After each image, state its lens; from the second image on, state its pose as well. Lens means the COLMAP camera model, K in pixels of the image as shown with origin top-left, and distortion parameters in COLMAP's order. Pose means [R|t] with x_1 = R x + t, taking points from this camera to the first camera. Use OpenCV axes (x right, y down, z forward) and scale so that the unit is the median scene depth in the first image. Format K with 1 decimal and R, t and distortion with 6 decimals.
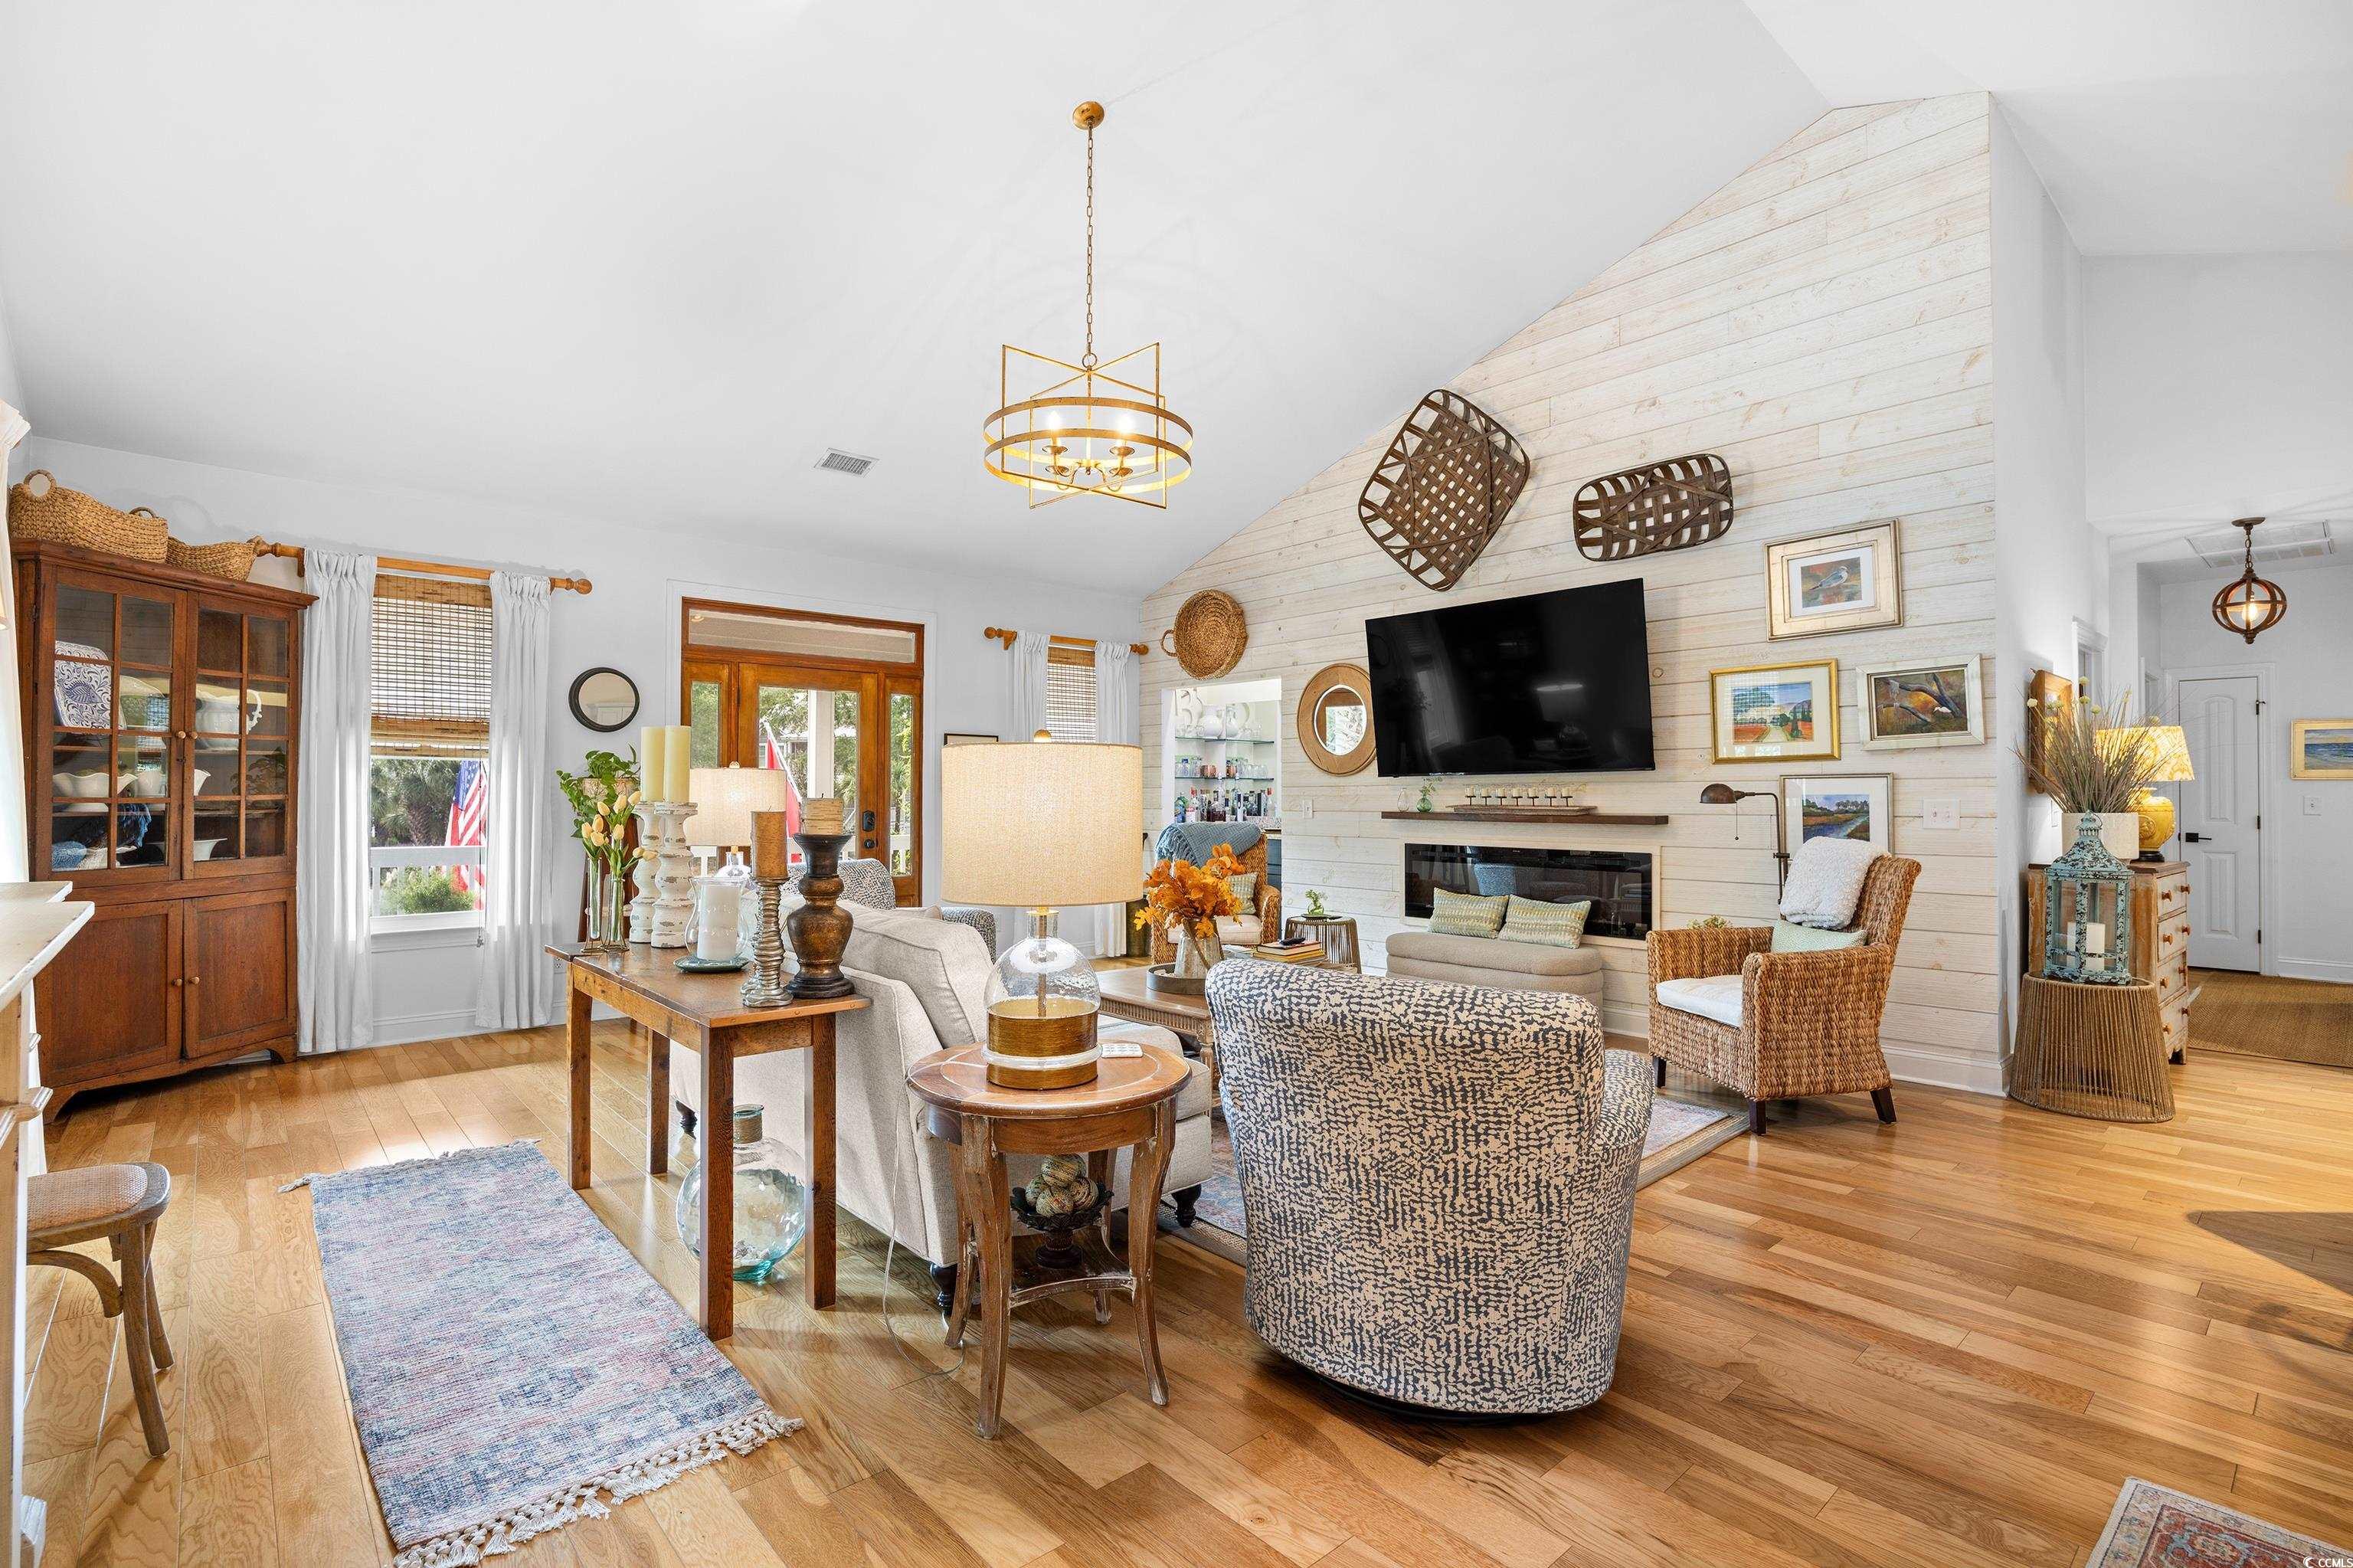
lens RADIAL K [[1095.9, 0, 1156.3], [0, 1095.9, 786.8], [0, 0, 1]] dist [-0.014472, 0.000977]
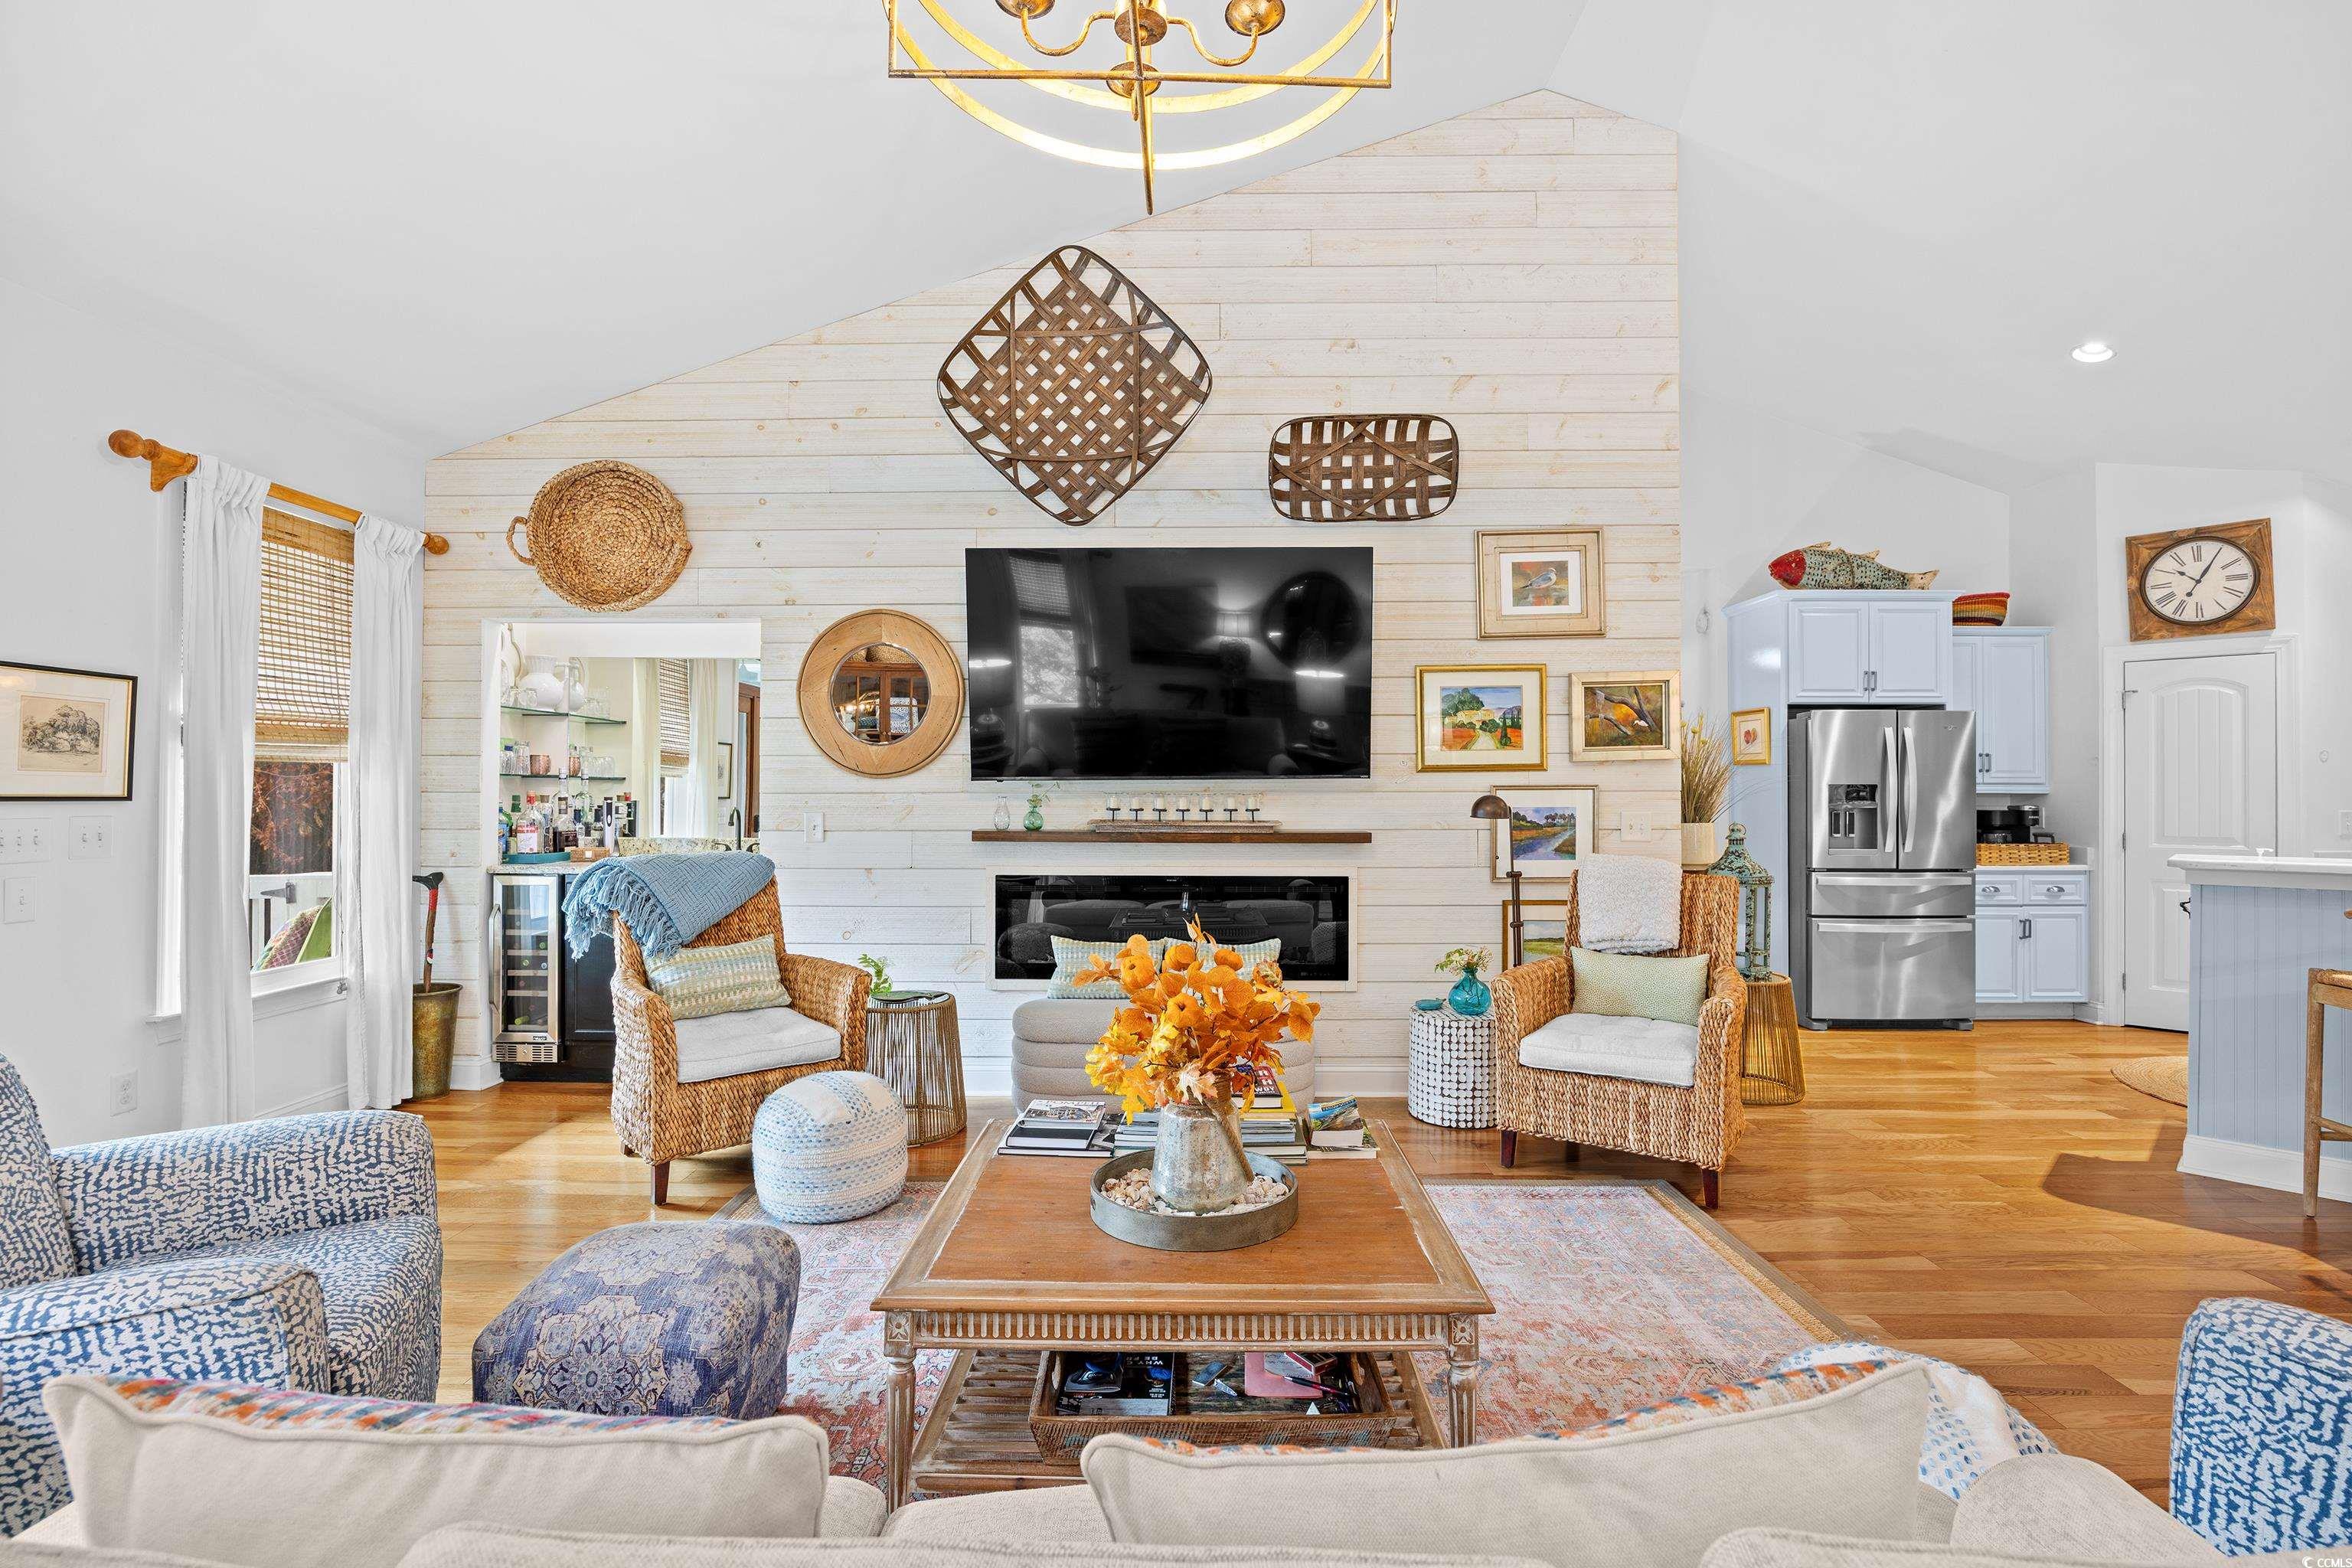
lens RADIAL K [[1095.4, 0, 1175.8], [0, 1095.4, 784.4], [0, 0, 1]] dist [-0.014472, 0.000977]
pose [[0.667756, 0.009194, 0.744323, -0.257557], [-0.007327, 0.999956, -0.005778, -0.004057], [-0.744344, -0.001595, 0.667795, 0.518670]]
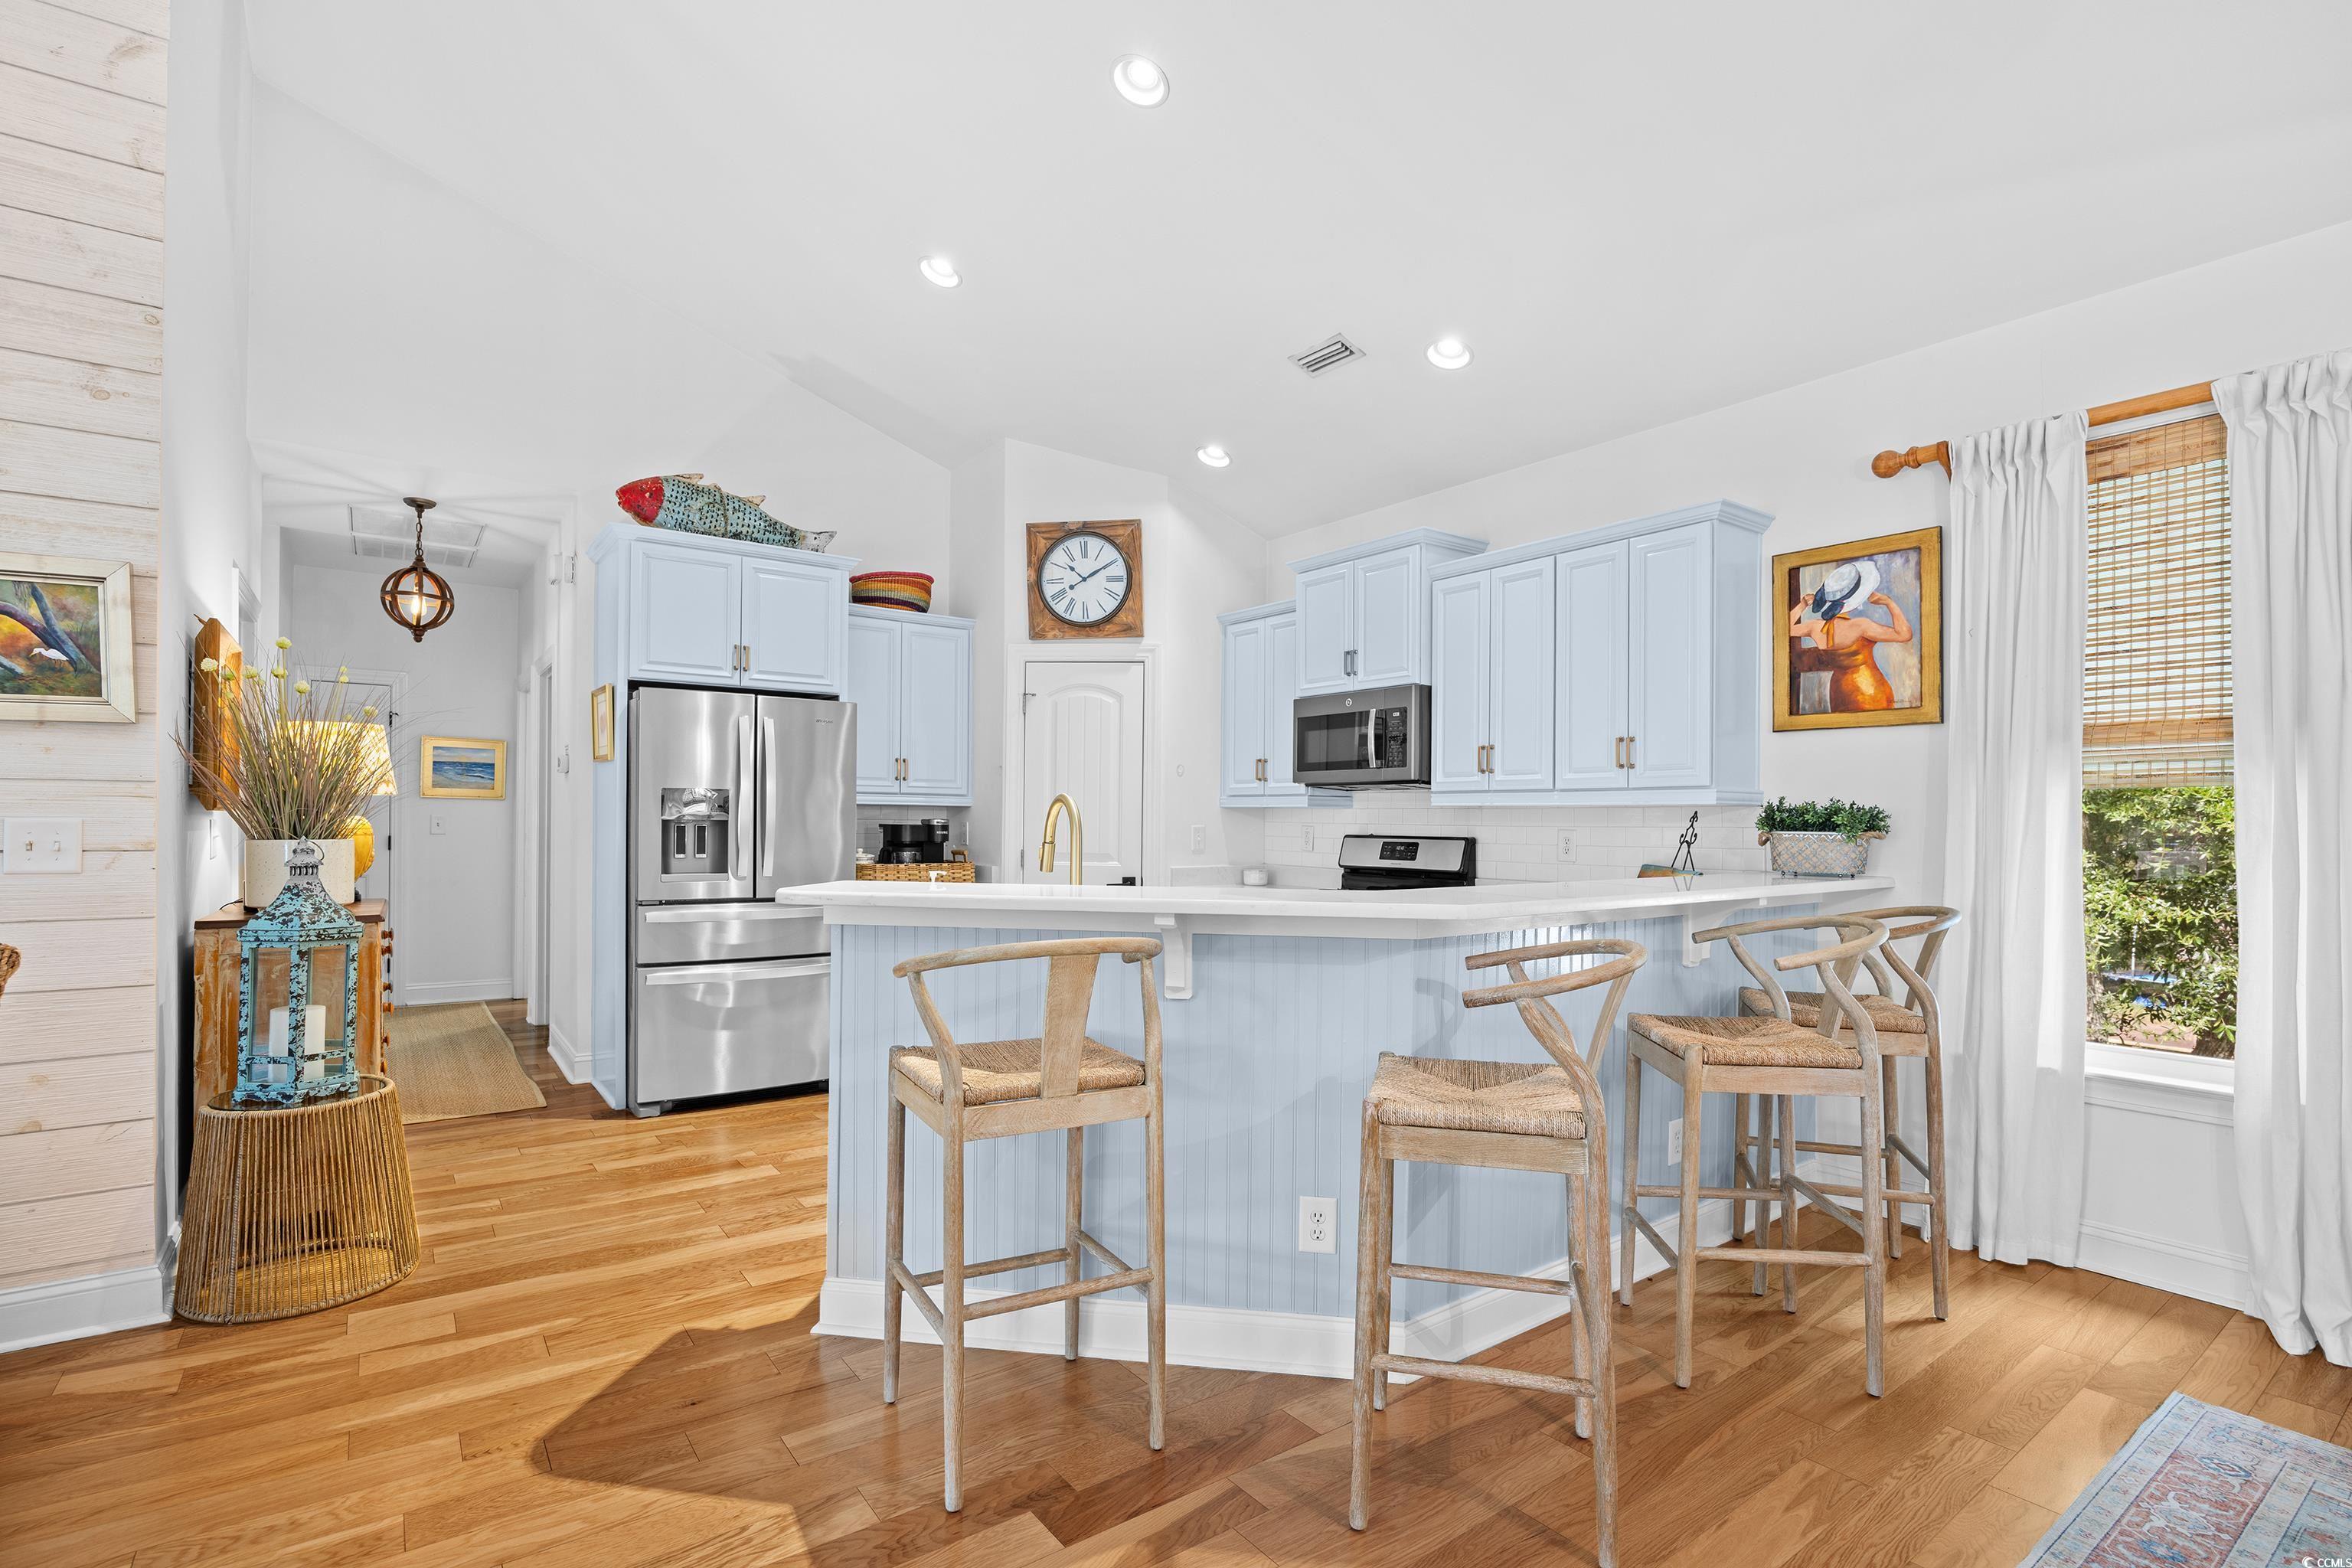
lens RADIAL K [[1095.4, 0, 1191.9], [0, 1095.4, 821.2], [0, 0, 1]] dist [-0.014472, 0.000977]
pose [[0.077505, 0.000234, 0.996992, 0.185406], [-0.017695, 0.999843, 0.001141, 0.001544], [-0.996835, -0.017731, 0.077497, 0.312752]]
